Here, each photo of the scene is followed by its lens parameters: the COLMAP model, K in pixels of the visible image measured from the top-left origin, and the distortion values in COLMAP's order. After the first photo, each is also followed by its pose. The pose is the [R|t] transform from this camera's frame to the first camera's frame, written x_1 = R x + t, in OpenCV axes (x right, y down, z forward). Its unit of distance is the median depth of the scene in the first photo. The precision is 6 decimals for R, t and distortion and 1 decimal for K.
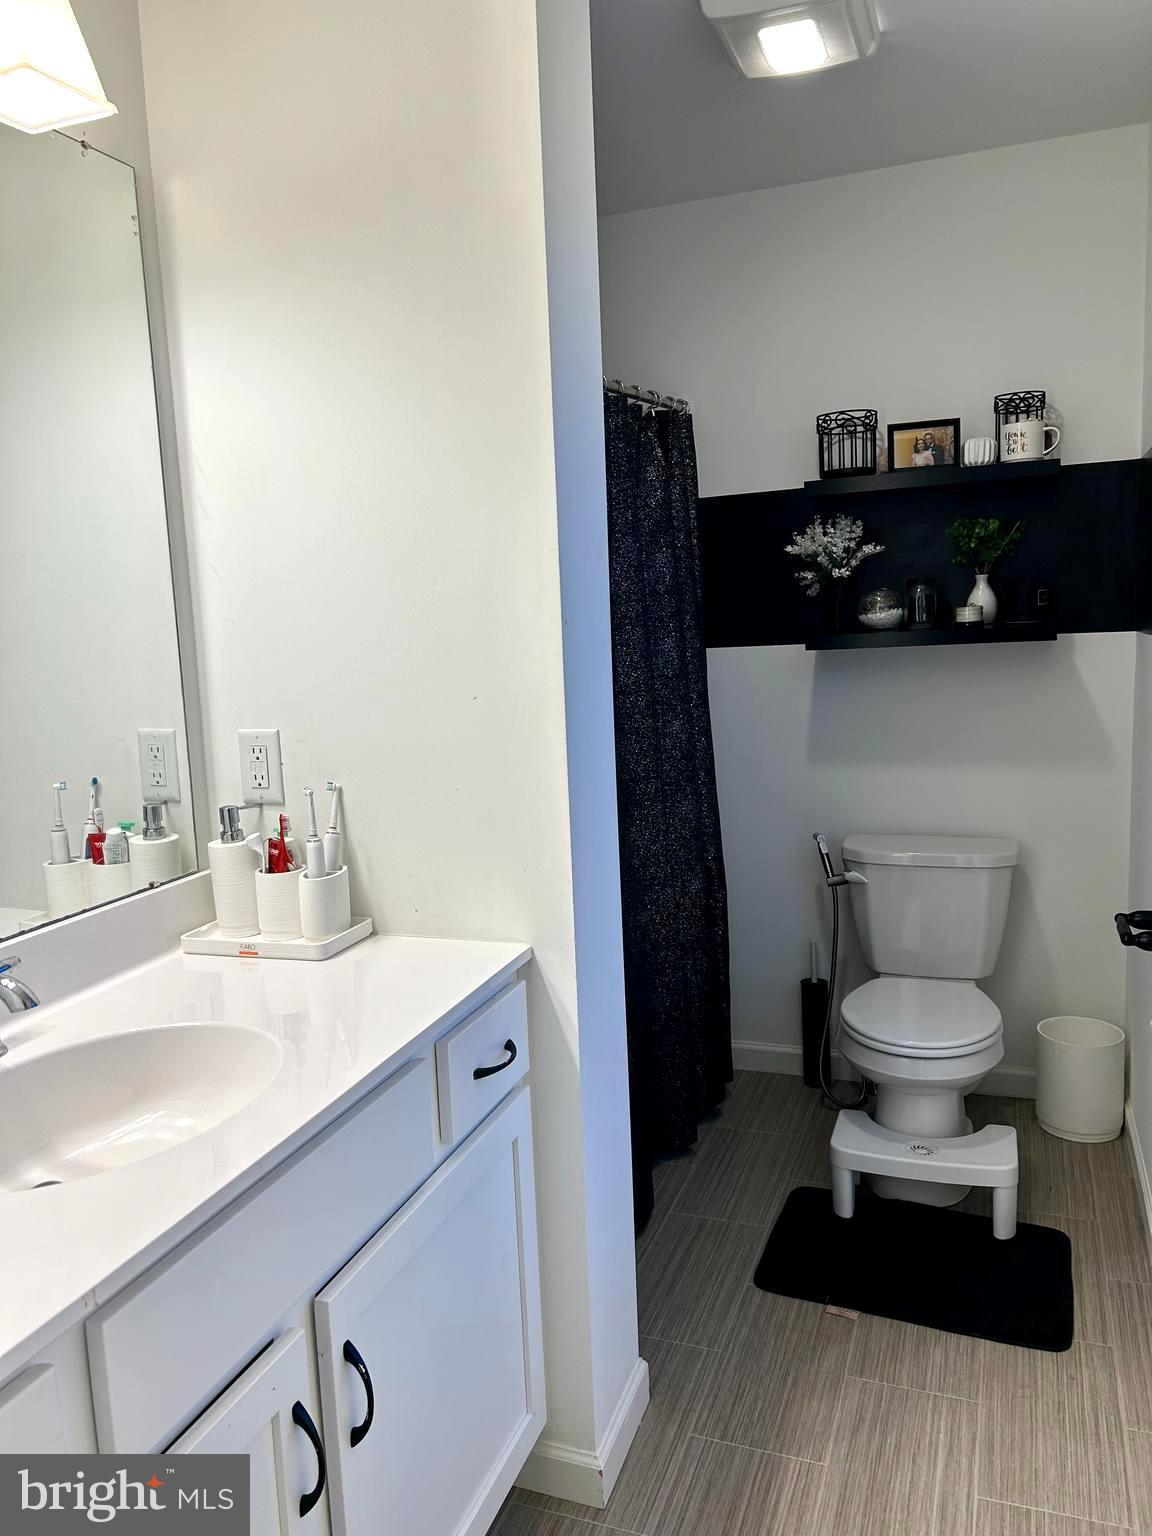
lens RADIAL K [[1170.3, 0, 580.9], [0, 1170.3, 767.2], [0, 0, 1]] dist [0.068092, -0.075116]
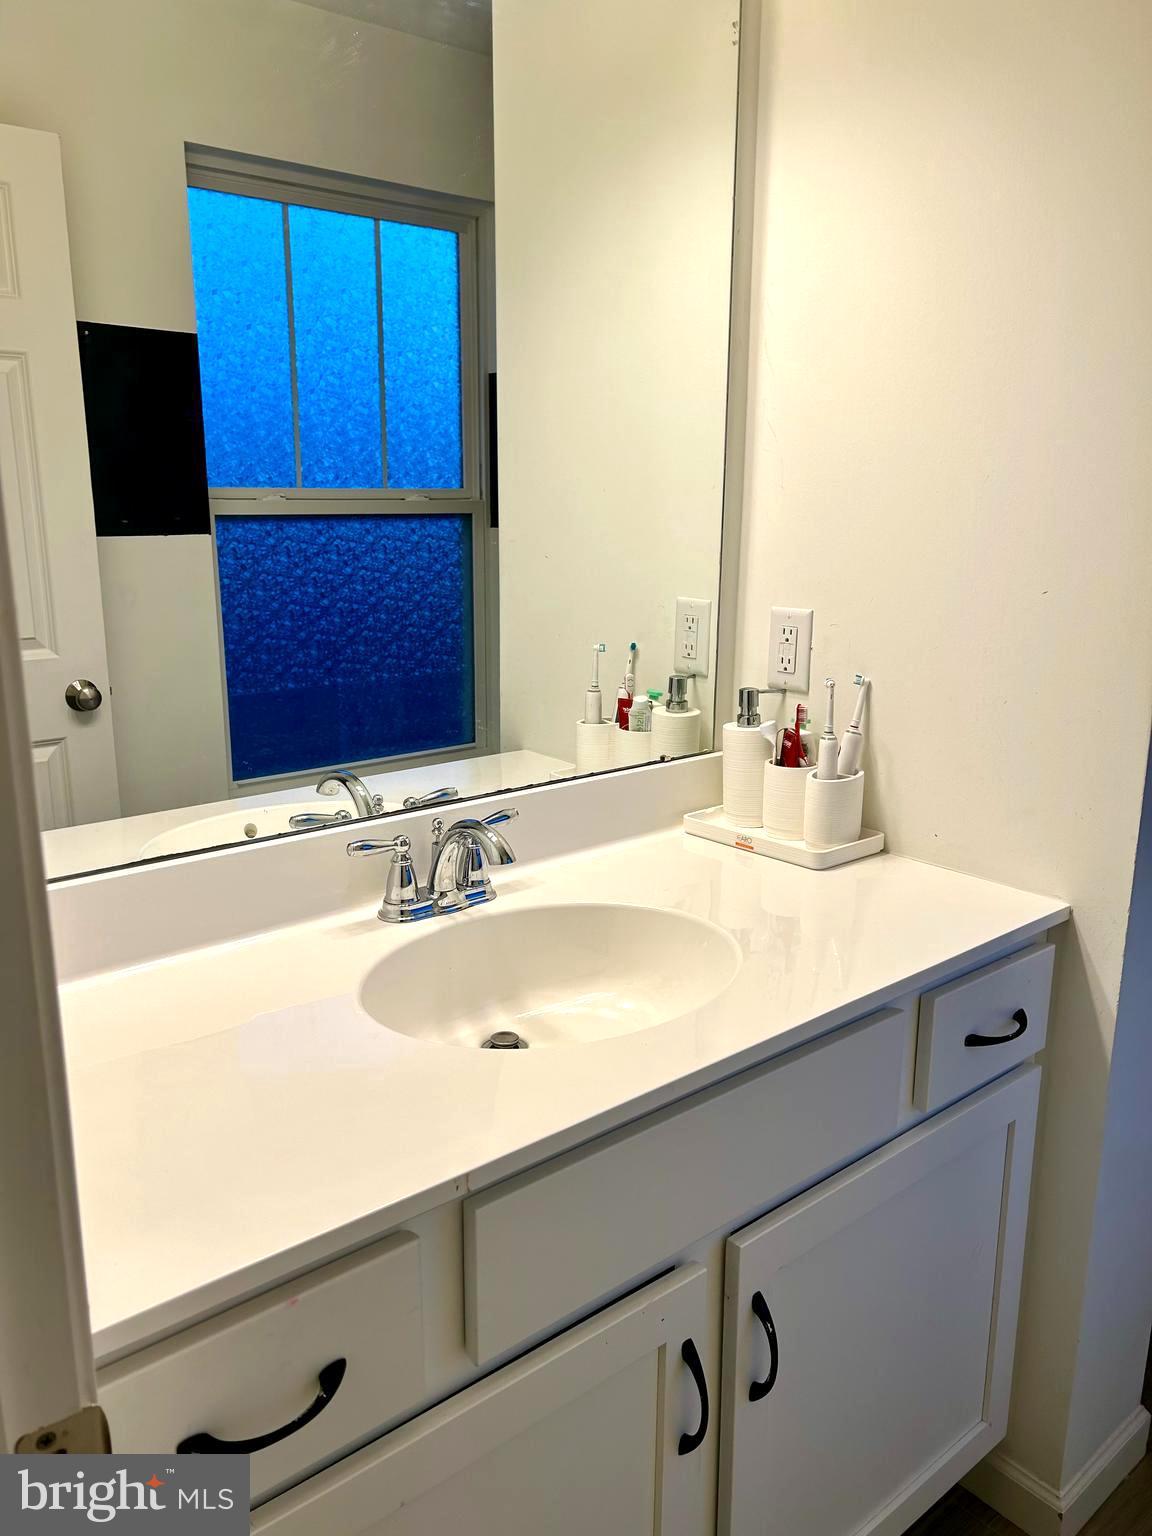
lens RADIAL K [[1170.3, 0, 562.1], [0, 1170.3, 768.4], [0, 0, 1]] dist [0.068092, -0.075116]
pose [[0.862976, 0.159709, -0.479339, 0.030975], [-0.110432, 0.985410, 0.129510, -0.008653], [0.493029, -0.058830, 0.868021, 0.114872]]
